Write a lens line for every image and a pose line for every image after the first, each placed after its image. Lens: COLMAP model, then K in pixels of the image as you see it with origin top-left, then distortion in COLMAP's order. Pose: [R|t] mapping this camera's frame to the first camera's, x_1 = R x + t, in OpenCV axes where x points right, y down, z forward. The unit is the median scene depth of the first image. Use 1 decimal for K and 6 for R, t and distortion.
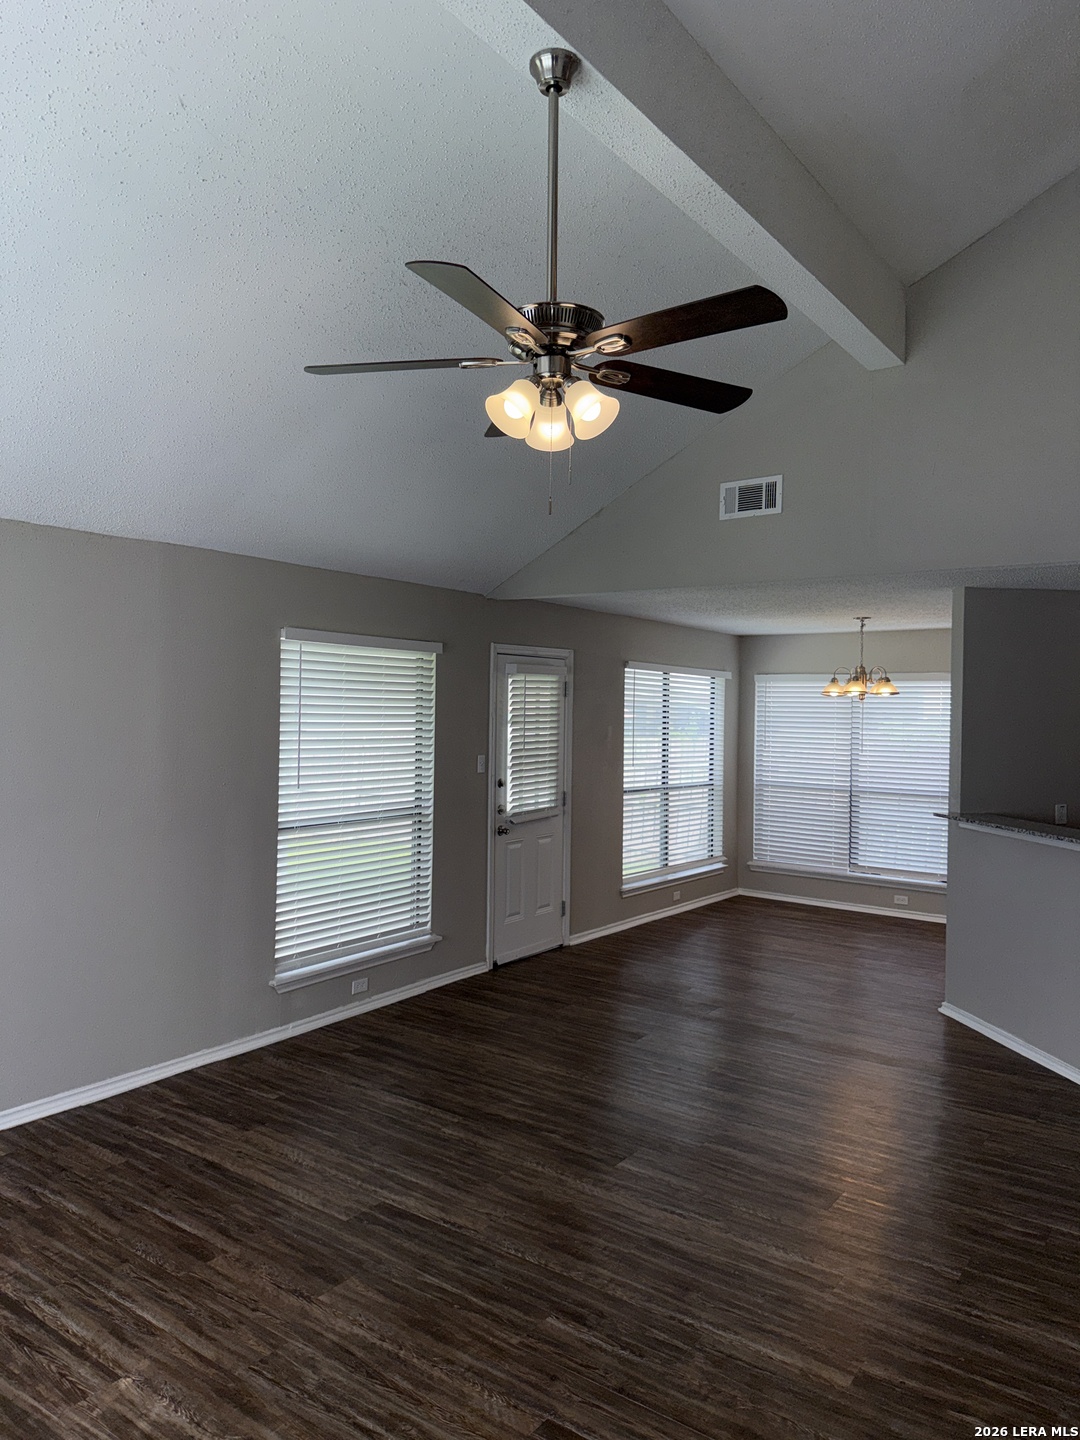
lens RADIAL K [[1013.8, 0, 540.0], [0, 1013.8, 720.0], [0, 0, 1]] dist [0.062986, -0.072022]
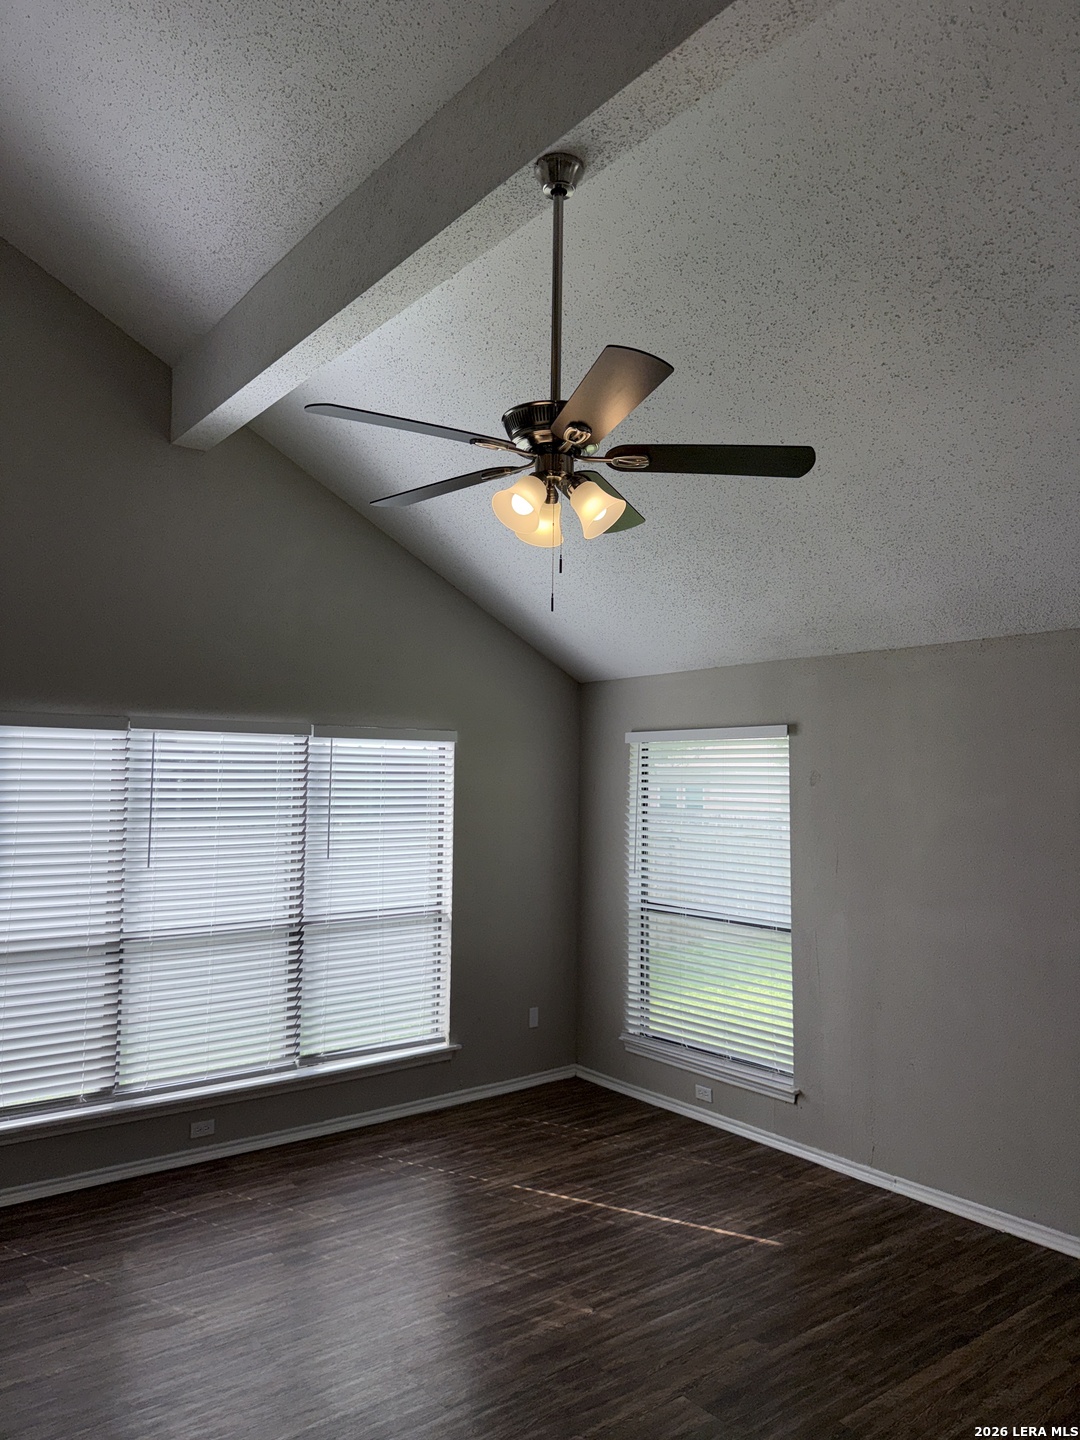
lens RADIAL K [[1013.8, 0, 540.0], [0, 1013.8, 720.0], [0, 0, 1]] dist [0.062986, -0.072022]
pose [[-0.267672, -0.083605, -0.959876, 0.762809], [-0.028853, 0.996477, -0.078747, -0.017071], [0.963078, 0.006617, -0.269141, 1.013993]]
